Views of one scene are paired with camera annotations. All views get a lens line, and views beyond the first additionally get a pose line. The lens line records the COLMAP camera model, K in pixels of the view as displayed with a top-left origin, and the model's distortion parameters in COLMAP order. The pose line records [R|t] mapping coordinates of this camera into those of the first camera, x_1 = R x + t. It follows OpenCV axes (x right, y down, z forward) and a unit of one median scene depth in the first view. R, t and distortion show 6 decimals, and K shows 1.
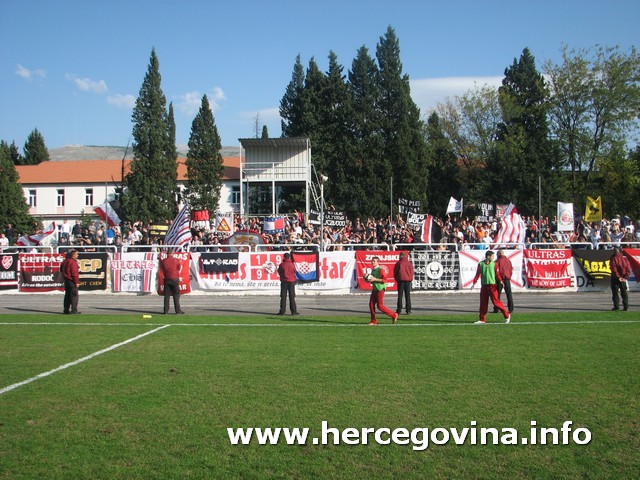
lens RADIAL K [[685.5, 0, 320.0], [0, 685.5, 240.0], [0, 0, 1]] dist [-0.132496, 0.029923]
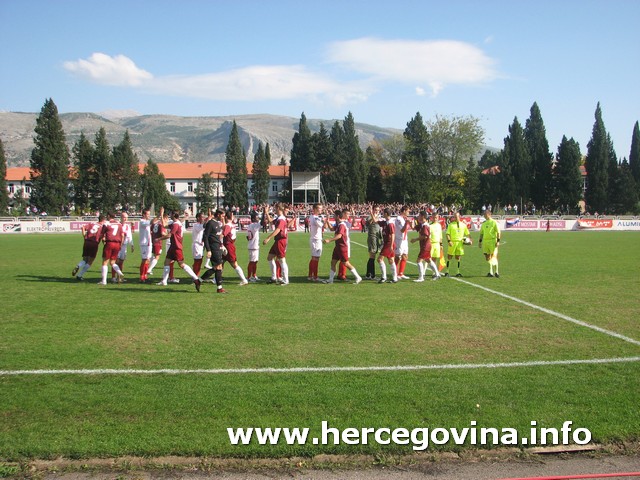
lens RADIAL K [[685.5, 0, 320.0], [0, 685.5, 240.0], [0, 0, 1]] dist [-0.132496, 0.029923]
pose [[0.994644, 0.000049, 0.103361, -0.388833], [-0.004756, 0.998963, 0.045287, -0.024104], [-0.103252, -0.045536, 0.993612, -2.091106]]
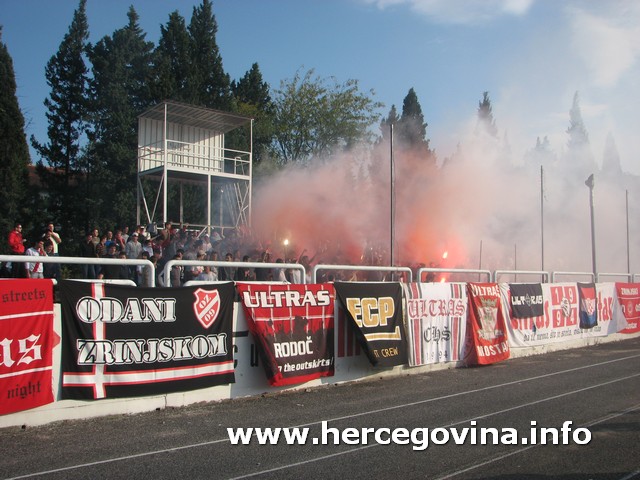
lens RADIAL K [[685.5, 0, 320.0], [0, 685.5, 240.0], [0, 0, 1]] dist [-0.132496, 0.029923]
pose [[0.679146, 0.056183, 0.731850, -0.687051], [-0.018784, 0.998070, -0.059189, 0.018229], [-0.733763, 0.026451, 0.678890, 0.722170]]
